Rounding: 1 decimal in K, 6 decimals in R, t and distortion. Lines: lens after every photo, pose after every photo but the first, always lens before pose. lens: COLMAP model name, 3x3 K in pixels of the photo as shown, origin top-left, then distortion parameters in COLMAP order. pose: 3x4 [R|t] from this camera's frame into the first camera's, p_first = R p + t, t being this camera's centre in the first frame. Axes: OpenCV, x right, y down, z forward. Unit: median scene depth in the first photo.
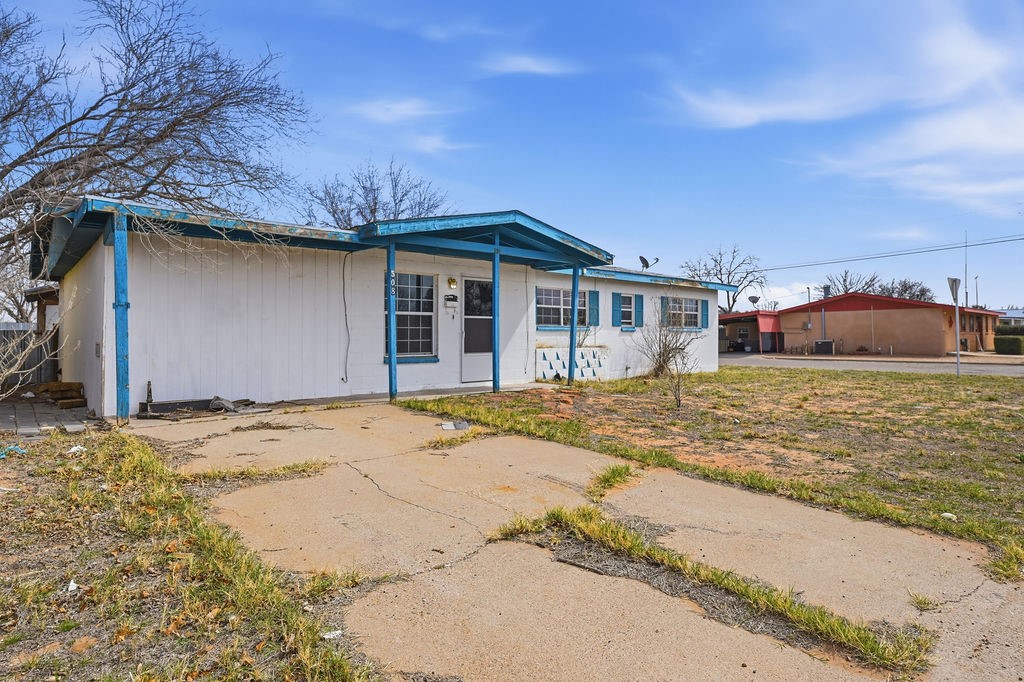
lens RADIAL K [[556.0, 0, 512.0], [0, 556.0, 341.0], [0, 0, 1]] dist [-0.000553, 0.000001]
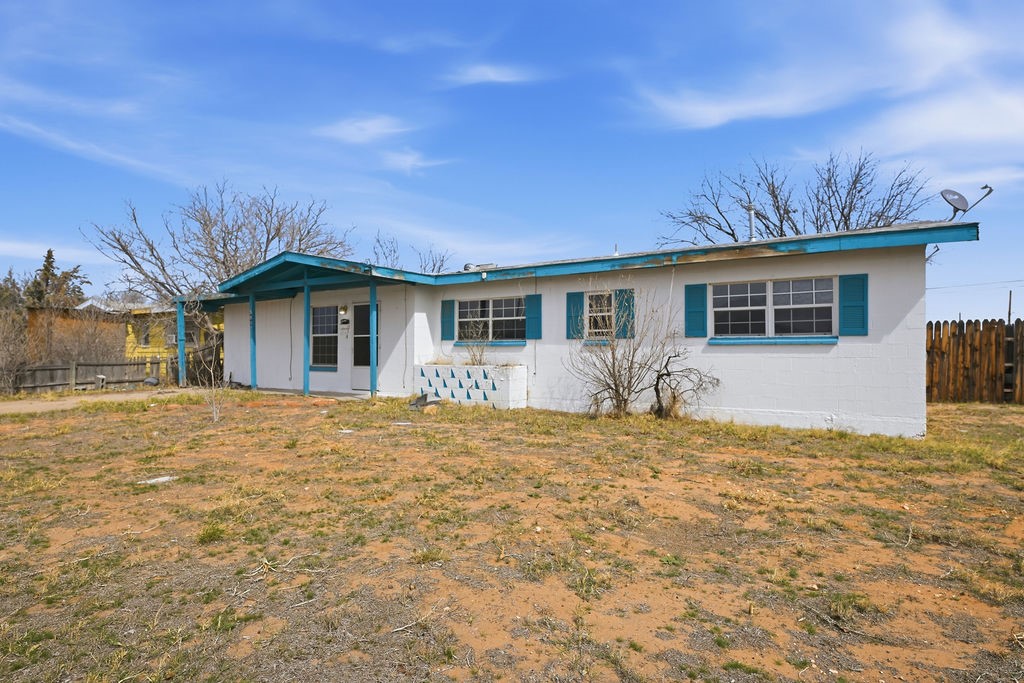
lens RADIAL K [[542.4, 0, 510.2], [0, 542.4, 356.7], [0, 0, 1]] dist [0.003368, 0.000096]
pose [[0.275195, 0.011369, -0.961321, 1.138663], [-0.010255, 0.999908, 0.008890, -0.011940], [0.961334, 0.007412, 0.275286, 0.986721]]
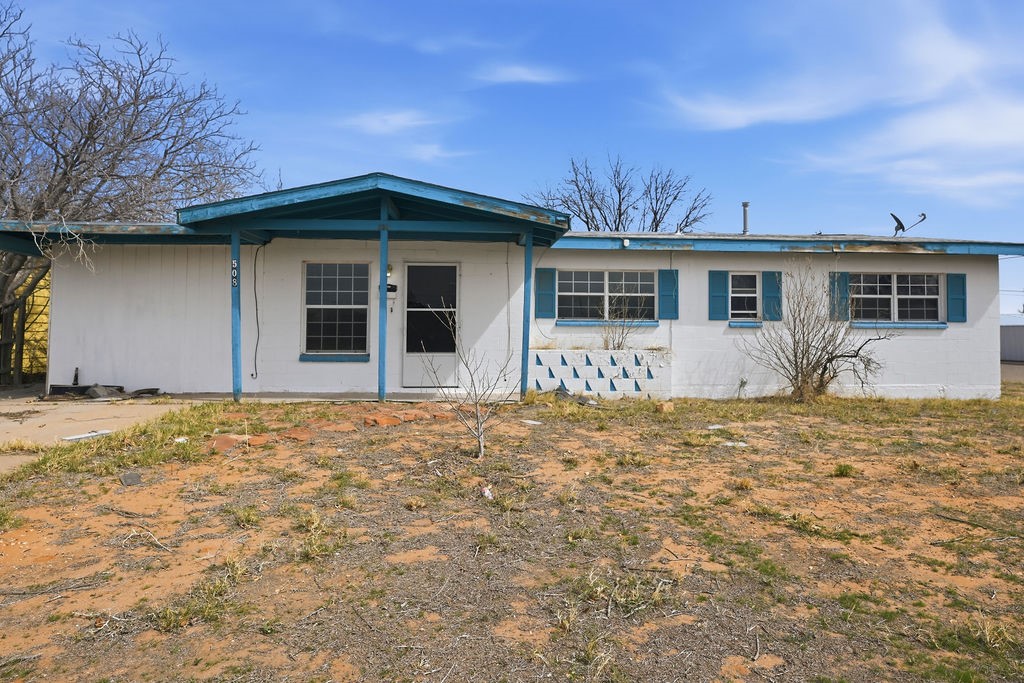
lens RADIAL K [[540.1, 0, 514.4], [0, 540.1, 319.5], [0, 0, 1]] dist [-0.001277, 0.000118]
pose [[0.784800, -0.010364, -0.619663, 0.543619], [-0.012666, 0.999383, -0.032756, -0.003154], [0.619620, 0.033556, 0.784184, 0.449395]]
